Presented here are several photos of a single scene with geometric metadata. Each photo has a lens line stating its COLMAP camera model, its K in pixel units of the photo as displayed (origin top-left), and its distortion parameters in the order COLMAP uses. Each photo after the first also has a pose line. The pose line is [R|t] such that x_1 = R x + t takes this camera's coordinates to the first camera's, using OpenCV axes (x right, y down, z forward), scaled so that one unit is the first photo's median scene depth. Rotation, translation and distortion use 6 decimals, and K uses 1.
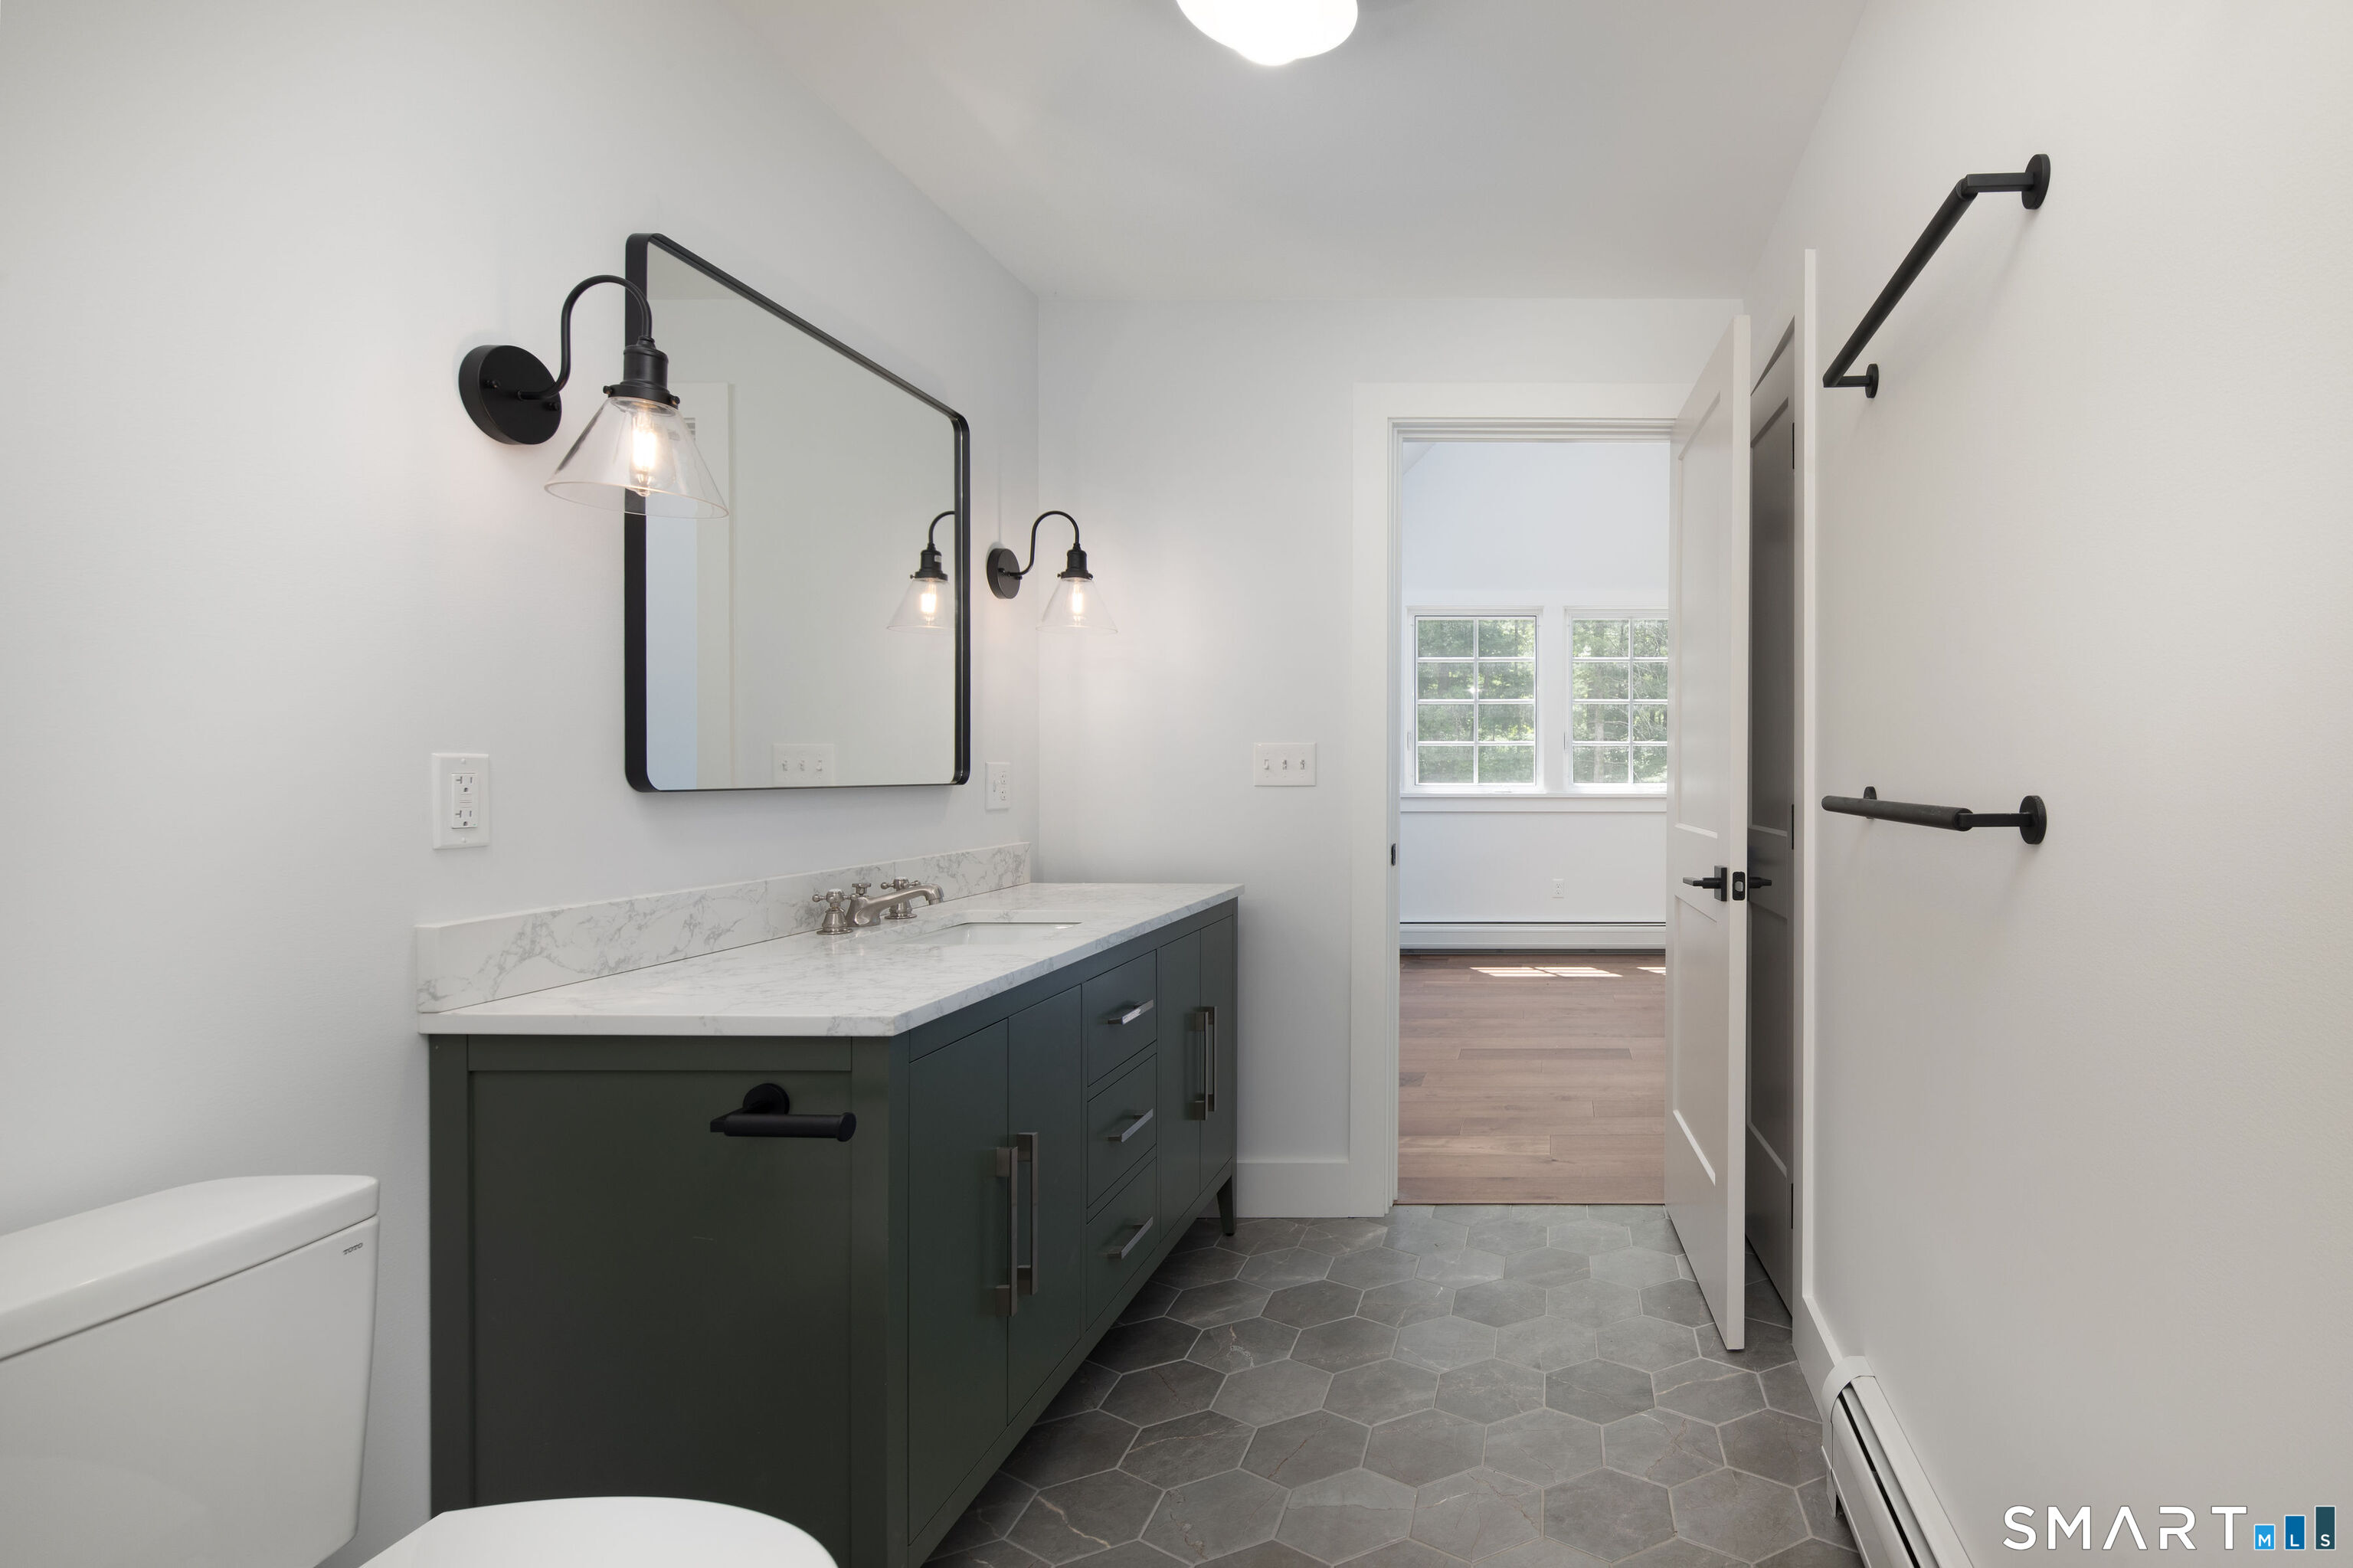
lens RADIAL K [[1146.5, 0, 1176.5], [0, 1146.5, 784.0], [0, 0, 1]] dist [0.000243, 0.000045]
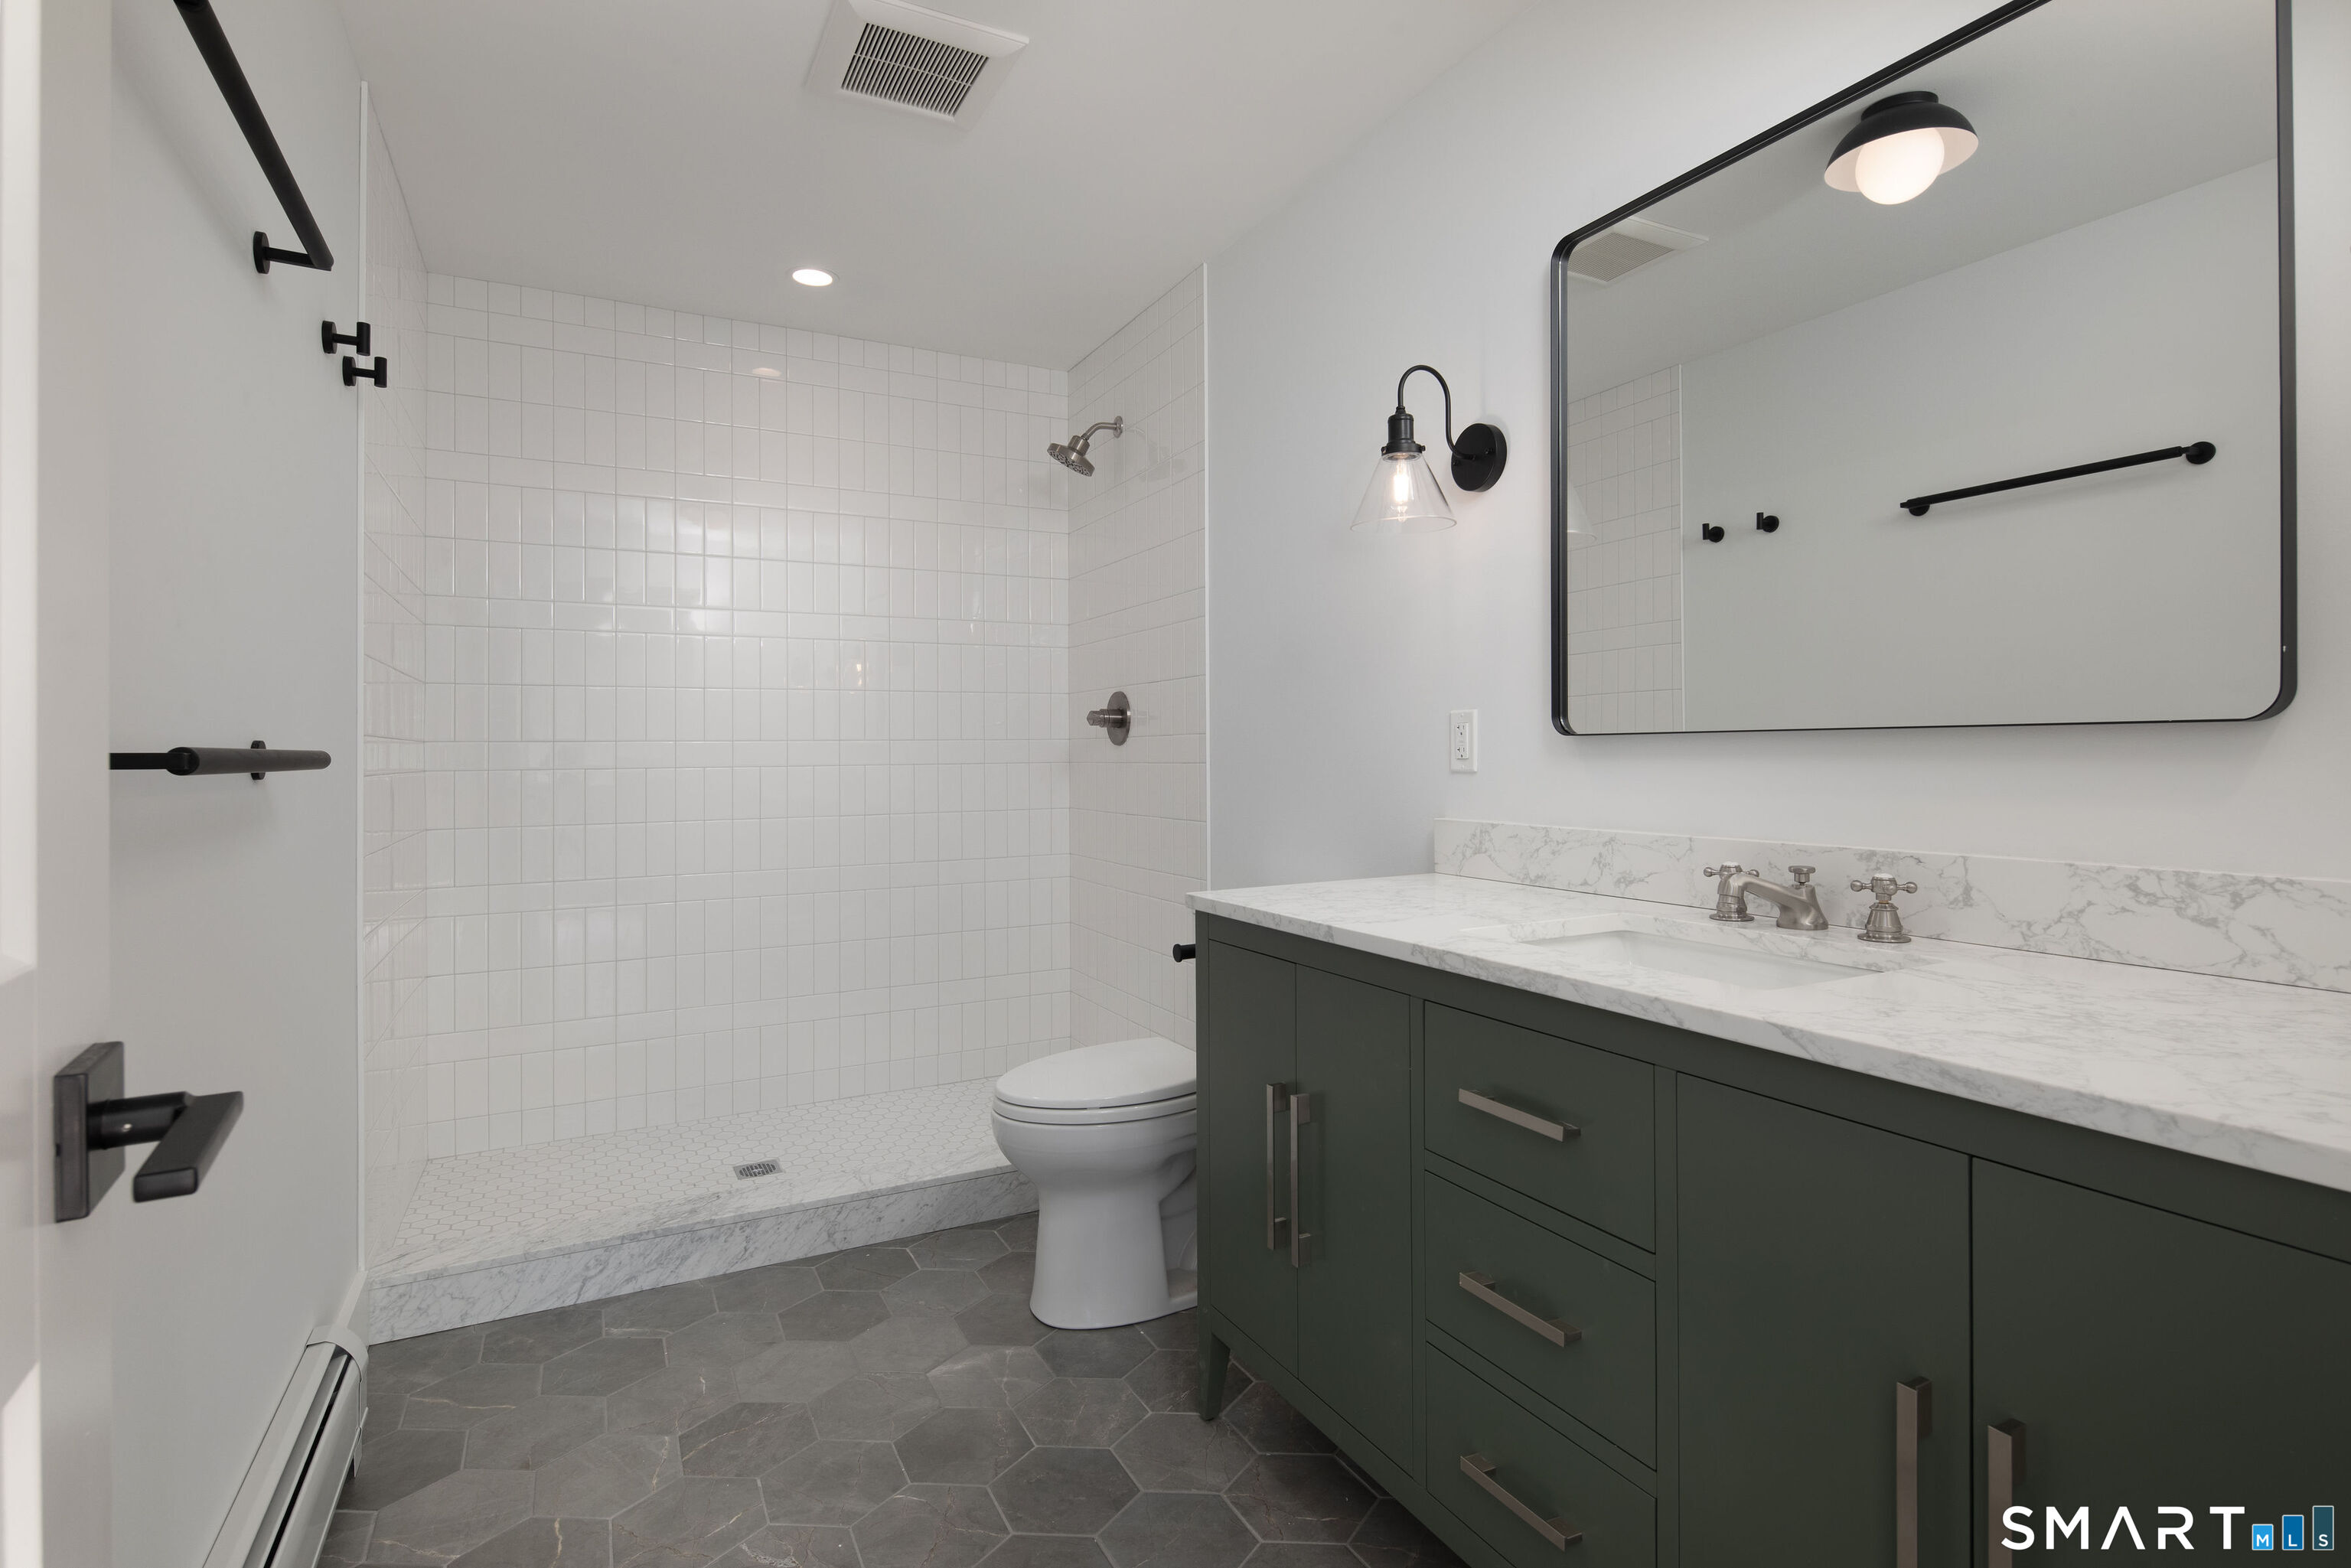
lens RADIAL K [[1155.7, 0, 1173.7], [0, 1155.7, 742.4], [0, 0, 1]] dist [0.000385, 0.000037]
pose [[-0.703083, -0.004377, -0.711094, 0.615049], [-0.004392, 0.999989, -0.001812, 0.017446], [0.711094, 0.001849, -0.703094, 1.512425]]
